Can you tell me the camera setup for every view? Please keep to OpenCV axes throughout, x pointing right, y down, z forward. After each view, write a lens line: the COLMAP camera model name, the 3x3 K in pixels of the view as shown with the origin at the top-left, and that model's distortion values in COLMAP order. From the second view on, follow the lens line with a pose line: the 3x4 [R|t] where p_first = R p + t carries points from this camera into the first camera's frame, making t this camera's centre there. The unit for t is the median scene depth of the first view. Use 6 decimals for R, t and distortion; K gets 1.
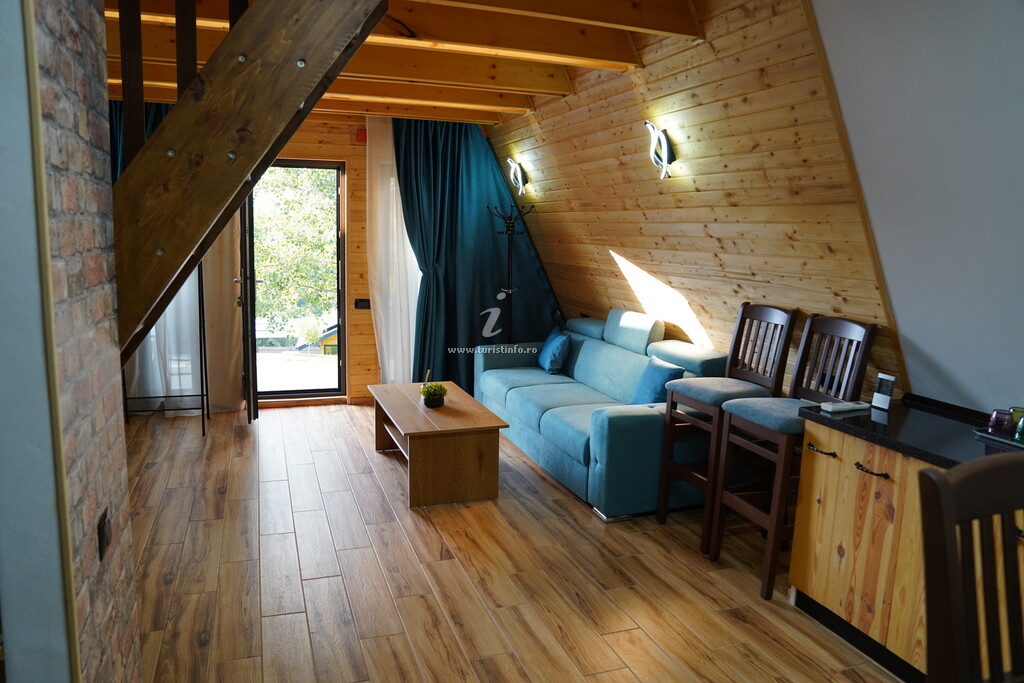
lens RADIAL K [[711.6, 0, 511.1], [0, 711.6, 336.5], [0, 0, 1]] dist [-0.135881, 0.104974]
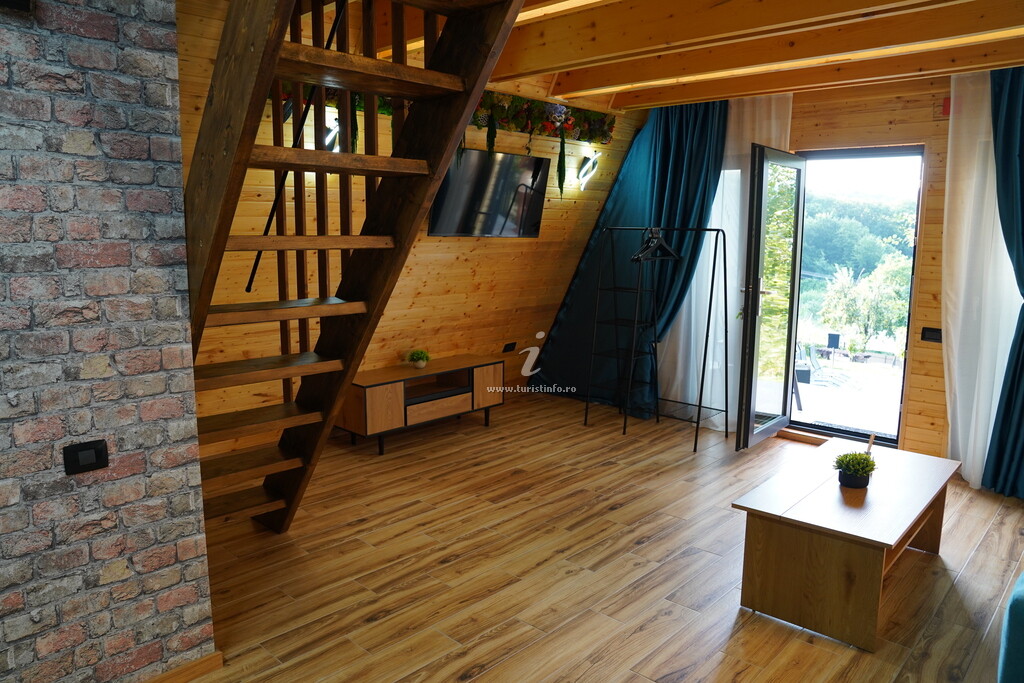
lens RADIAL K [[711.6, 0, 511.1], [0, 711.6, 336.5], [0, 0, 1]] dist [-0.135881, 0.104974]
pose [[0.452950, 0.109603, -0.884773, 0.481842], [-0.125320, 0.990388, 0.058530, -0.064458], [0.882684, 0.084368, 0.462332, 0.578351]]
